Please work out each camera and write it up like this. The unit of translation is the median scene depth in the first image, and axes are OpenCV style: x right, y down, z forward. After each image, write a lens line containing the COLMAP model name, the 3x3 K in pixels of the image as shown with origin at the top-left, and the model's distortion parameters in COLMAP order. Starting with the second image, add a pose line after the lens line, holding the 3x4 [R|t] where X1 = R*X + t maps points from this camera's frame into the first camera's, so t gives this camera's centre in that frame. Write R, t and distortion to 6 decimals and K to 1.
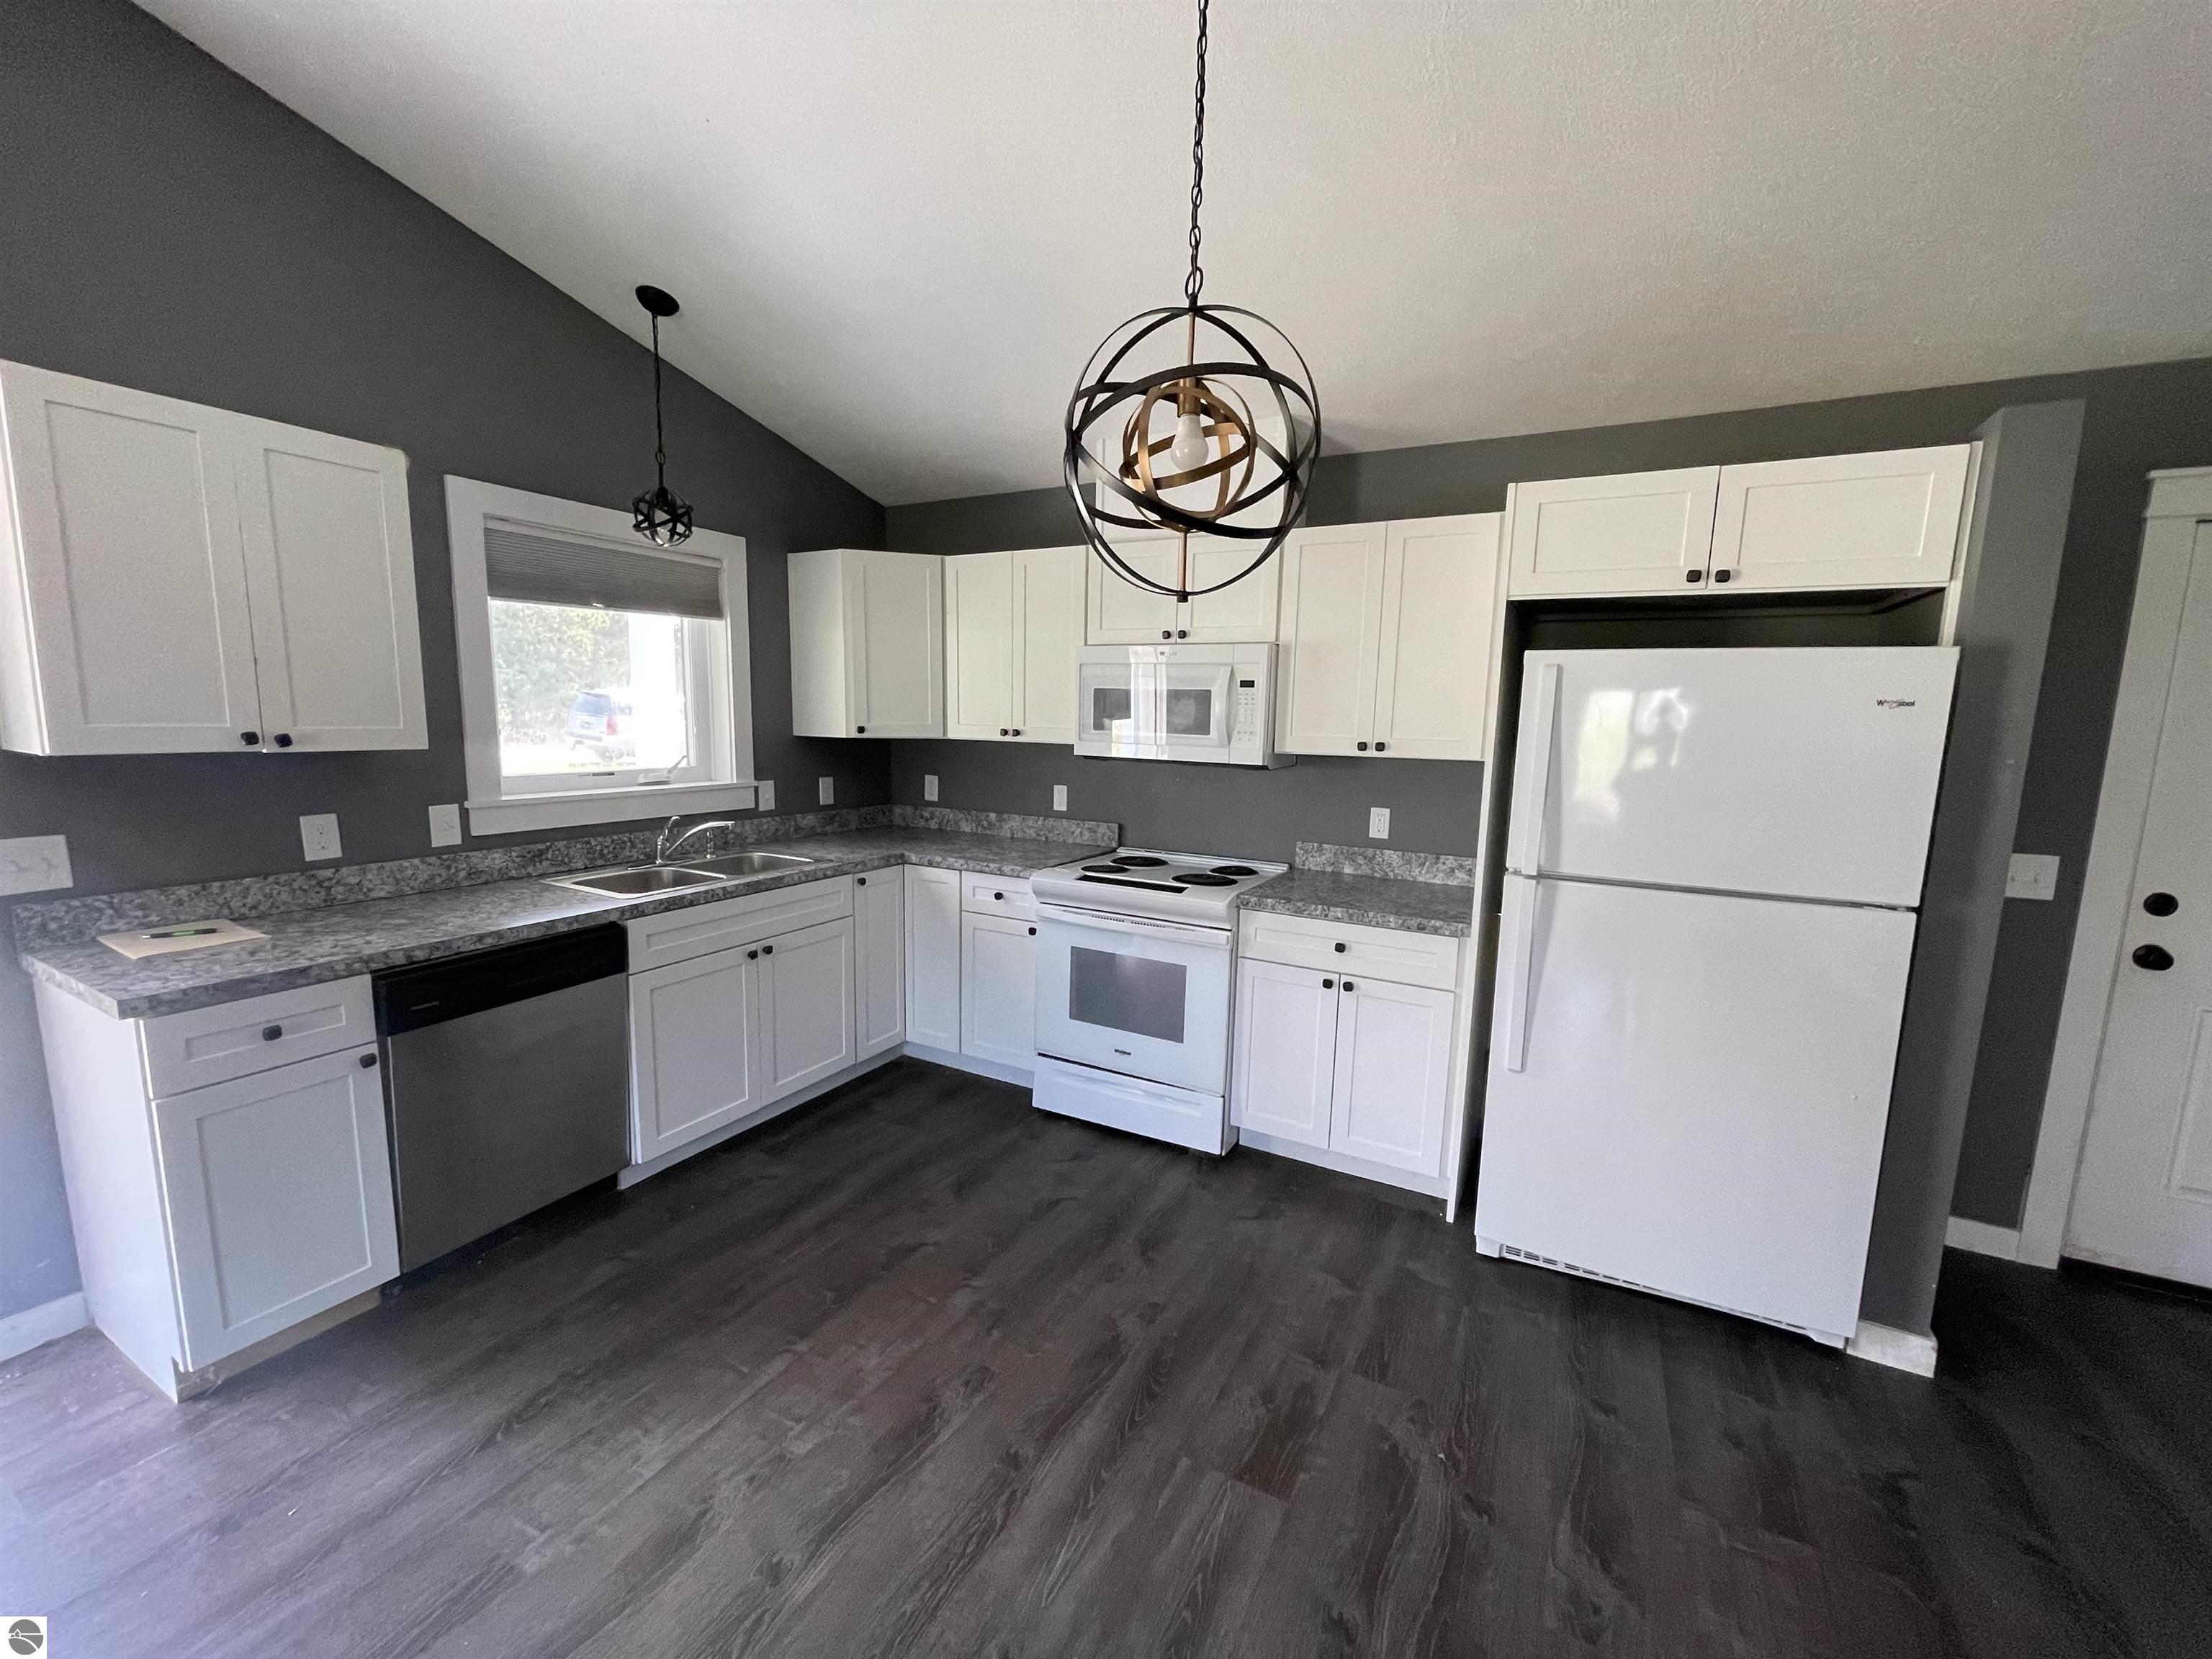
lens RADIAL K [[896.9, 0, 1082.8], [0, 896.9, 836.1], [0, 0, 1]] dist [-0.002850, -0.000219]
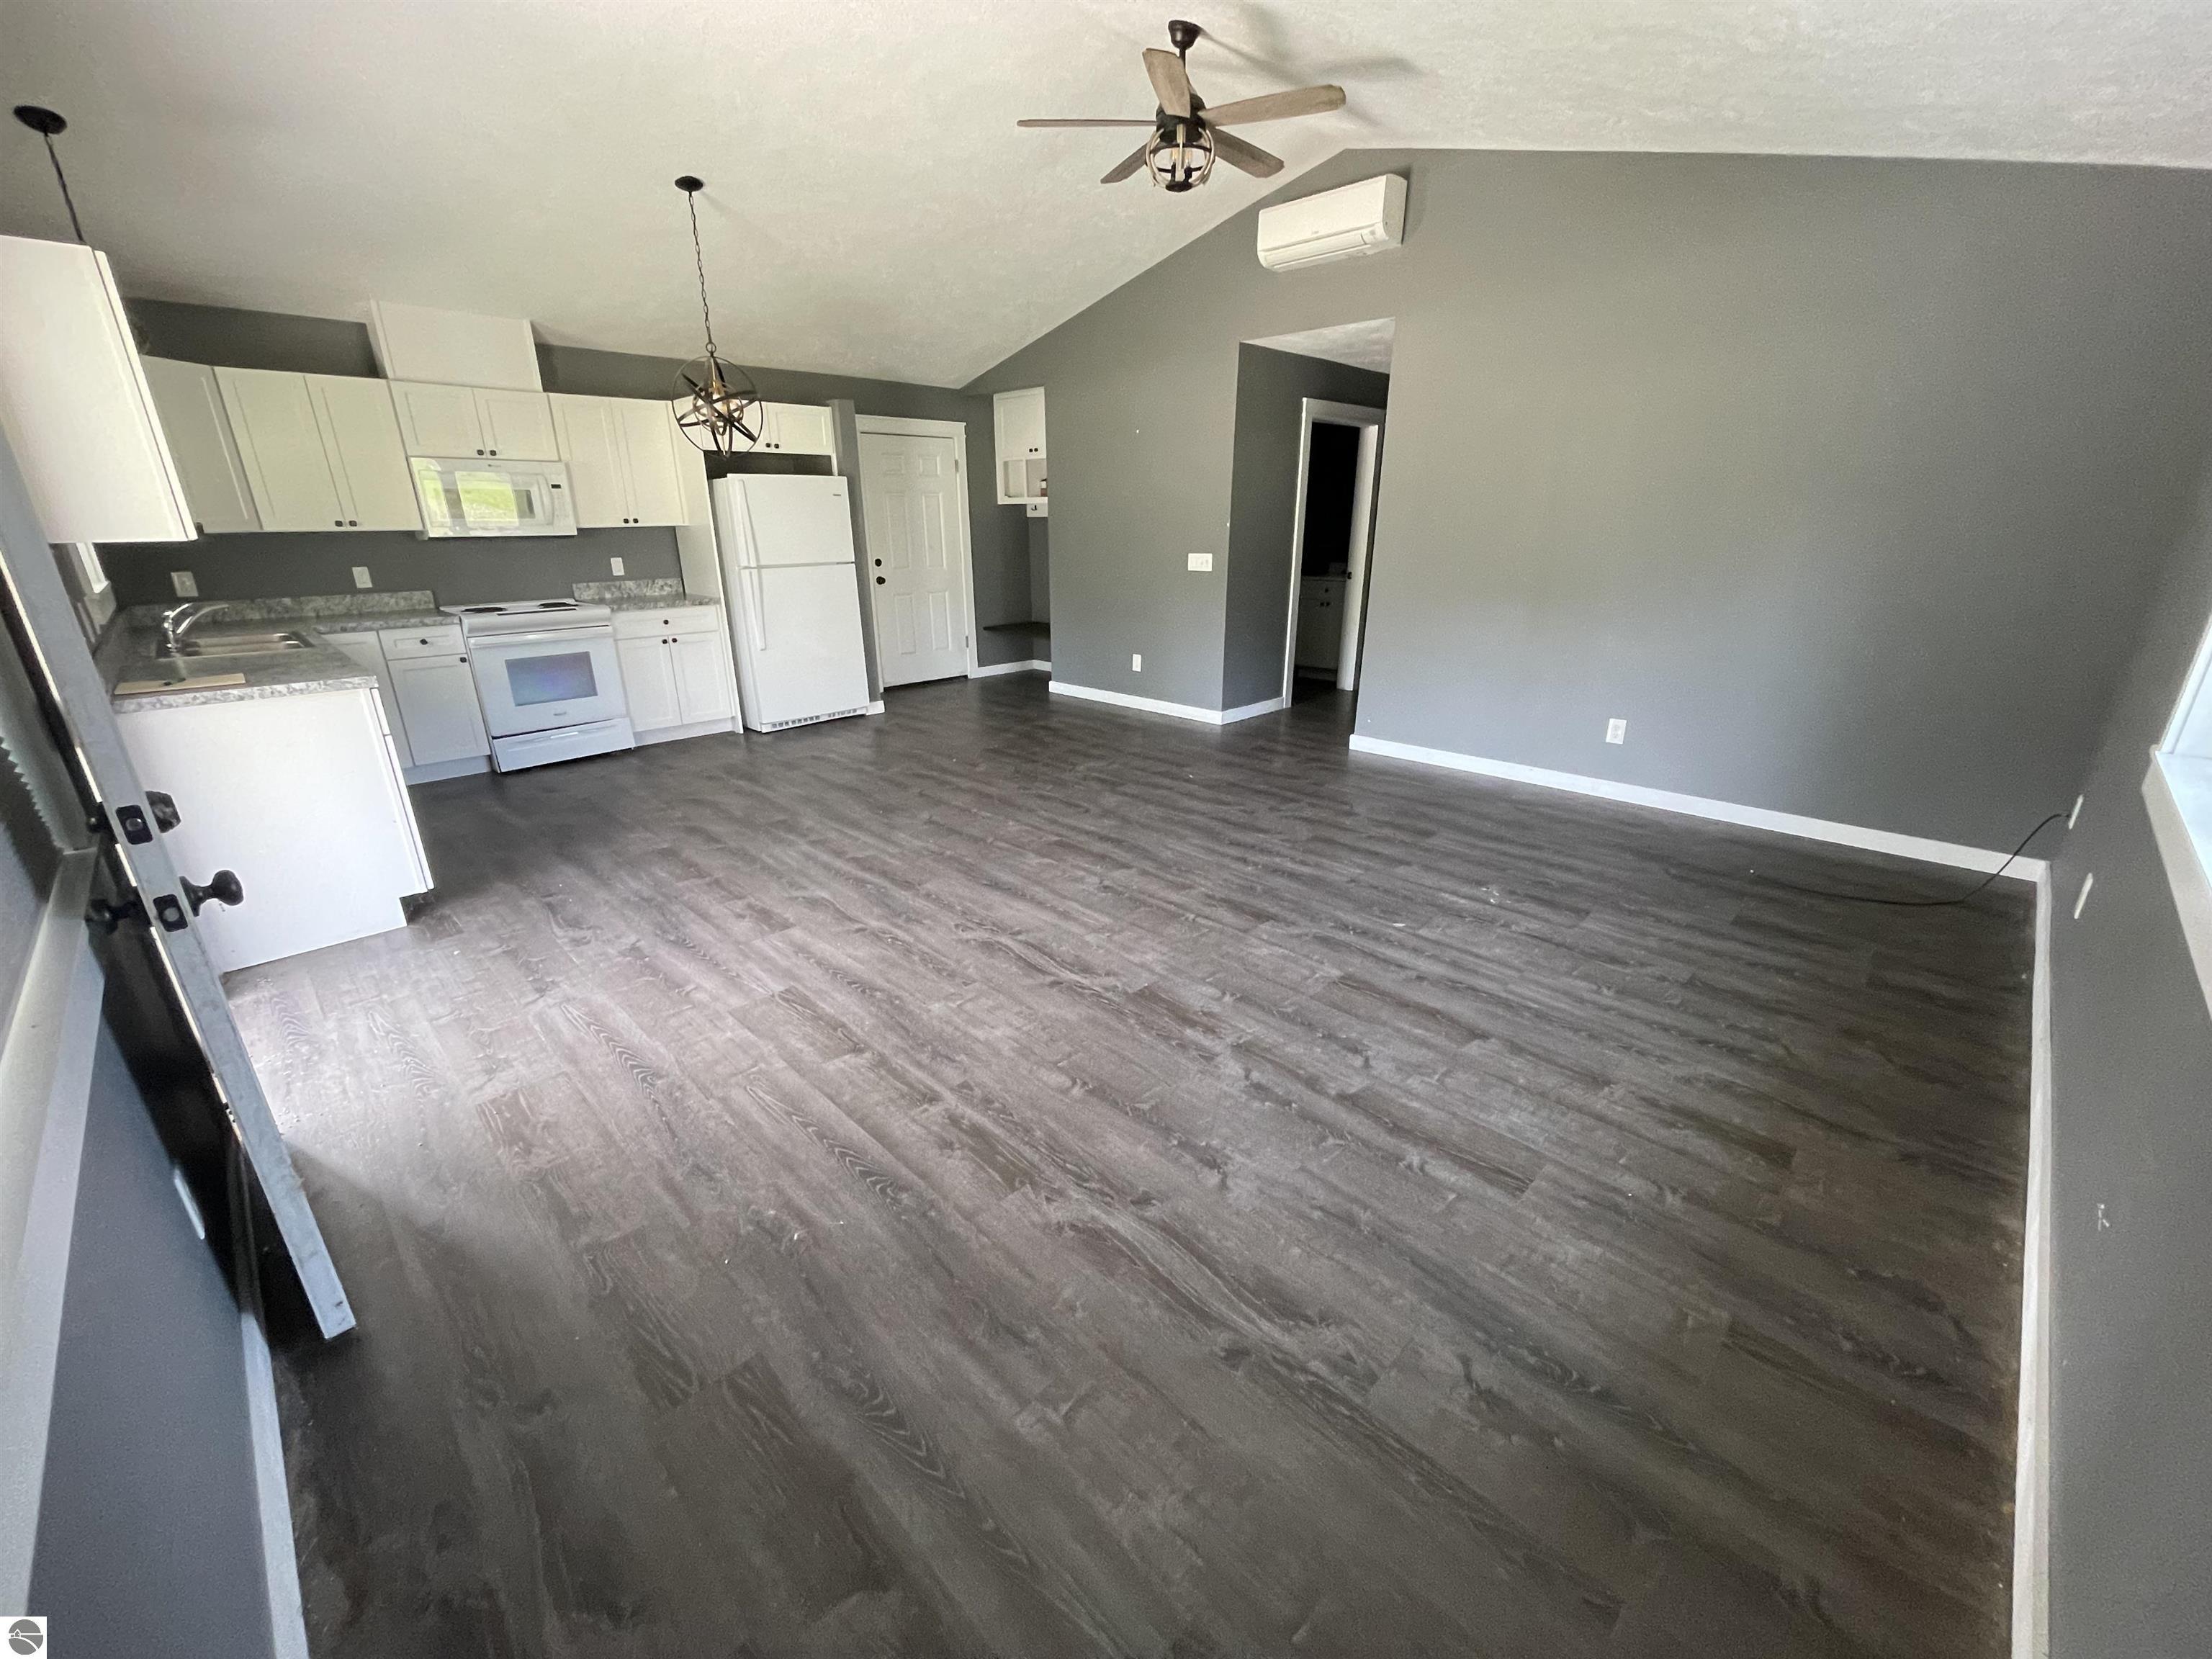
lens RADIAL K [[885.8, 0, 1100.5], [0, 885.8, 838.5], [0, 0, 1]] dist [-0.003210, -0.000167]
pose [[0.279186, -0.353762, 0.892697, -1.555670], [0.146646, 0.934466, 0.324451, 0.081630], [-0.948973, 0.040328, 0.312768, -0.618913]]
